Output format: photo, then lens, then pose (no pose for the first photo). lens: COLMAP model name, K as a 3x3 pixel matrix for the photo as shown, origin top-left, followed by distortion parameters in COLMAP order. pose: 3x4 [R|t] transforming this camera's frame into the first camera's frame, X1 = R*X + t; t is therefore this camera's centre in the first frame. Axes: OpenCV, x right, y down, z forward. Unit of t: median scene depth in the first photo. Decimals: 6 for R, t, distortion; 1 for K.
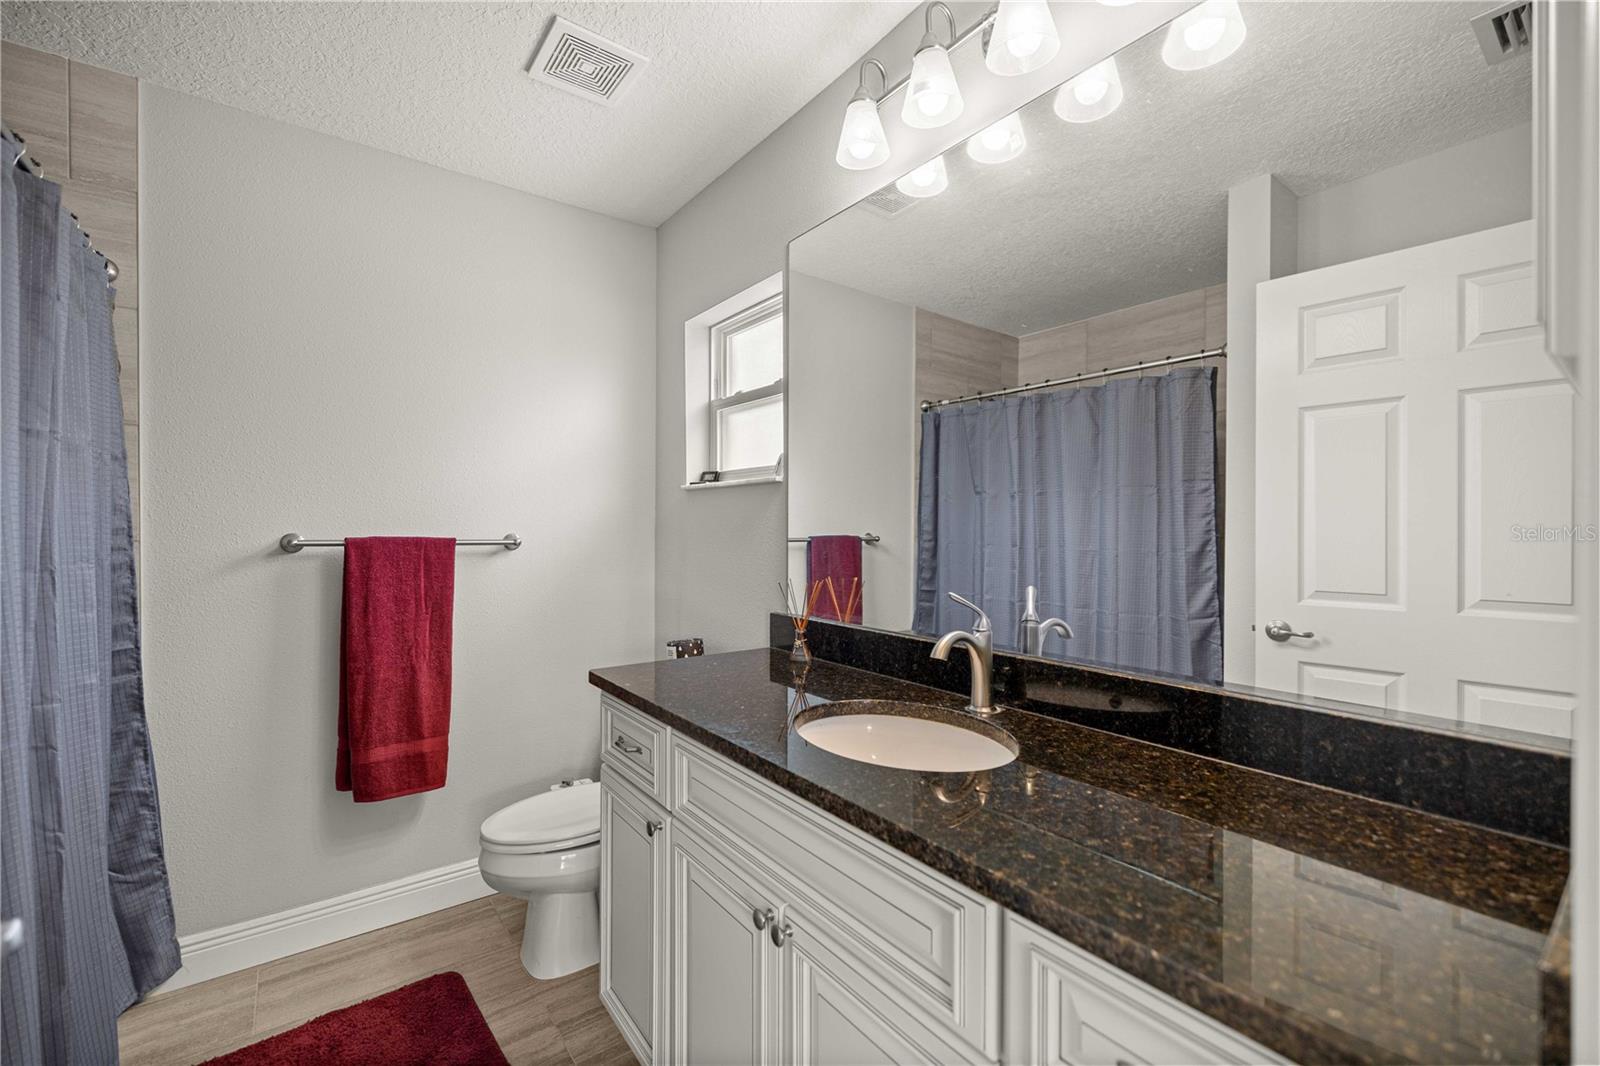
lens RADIAL K [[677.9, 0, 796.9], [0, 677.9, 528.7], [0, 0, 1]] dist [0.002461, -0.000238]
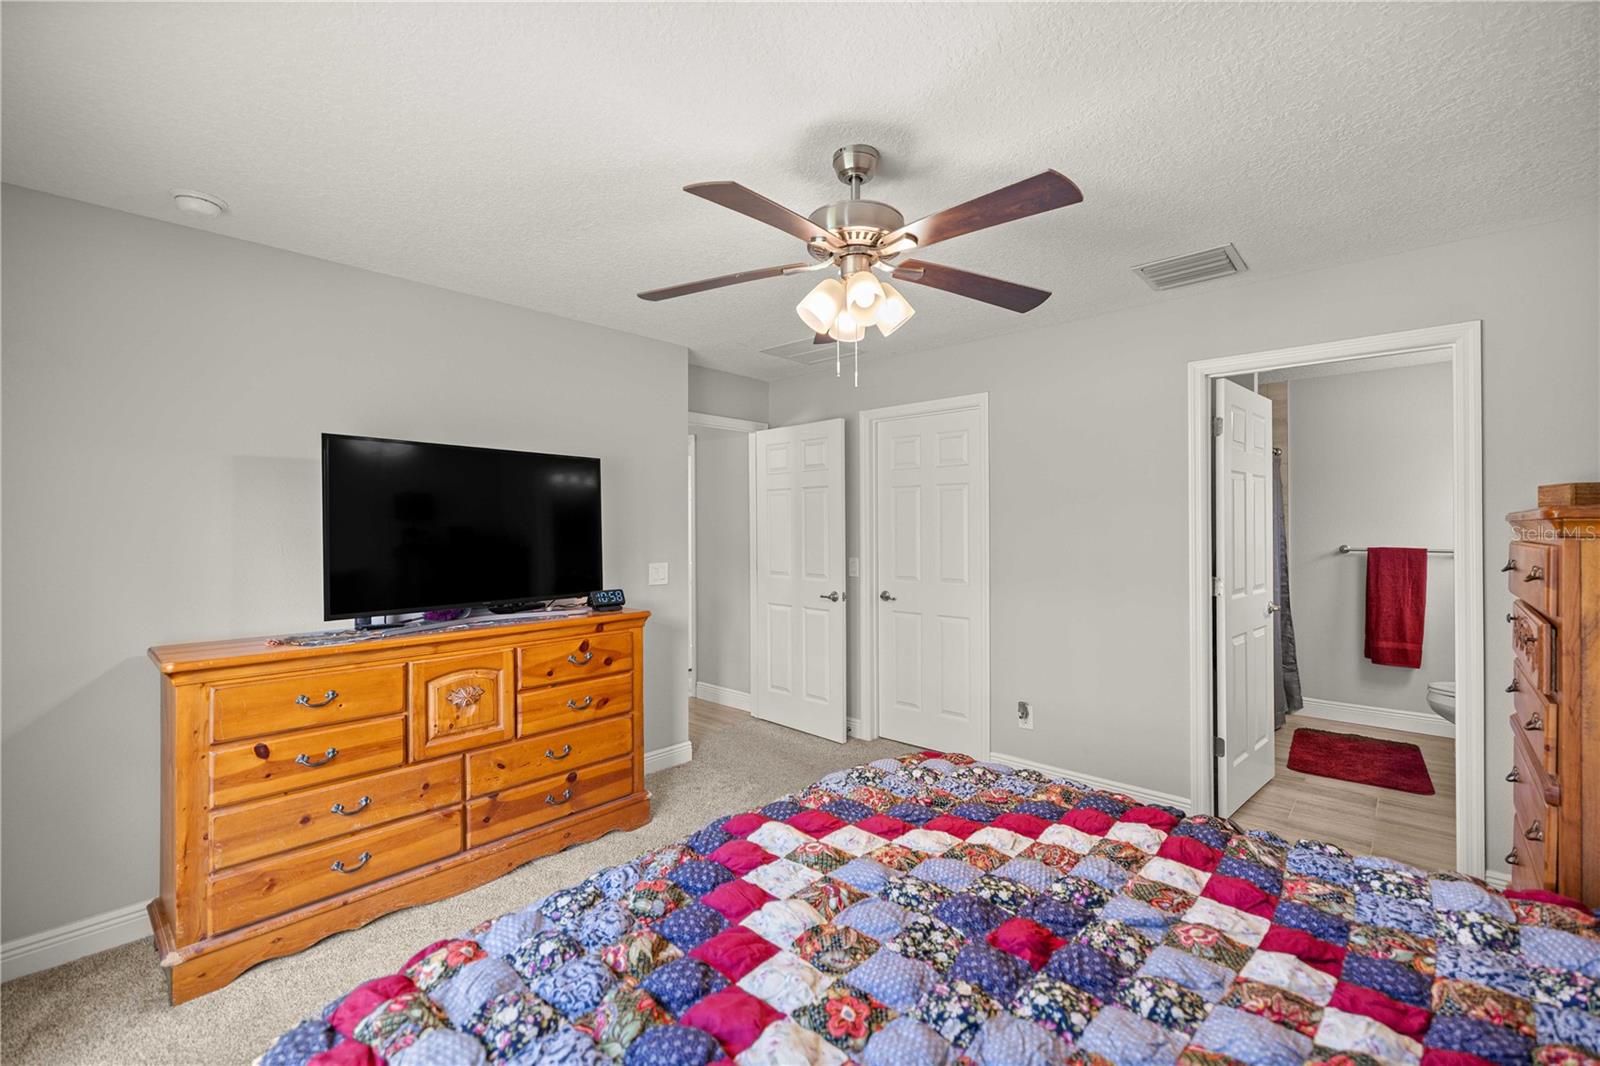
lens RADIAL K [[677.9, 0, 795.3], [0, 677.9, 531.6], [0, 0, 1]] dist [0.002461, -0.000238]
pose [[0.155439, -0.000728, -0.987845, 1.285035], [0.003001, 0.999995, -0.000264, -0.044956], [0.987841, -0.002923, 0.155440, -1.253102]]
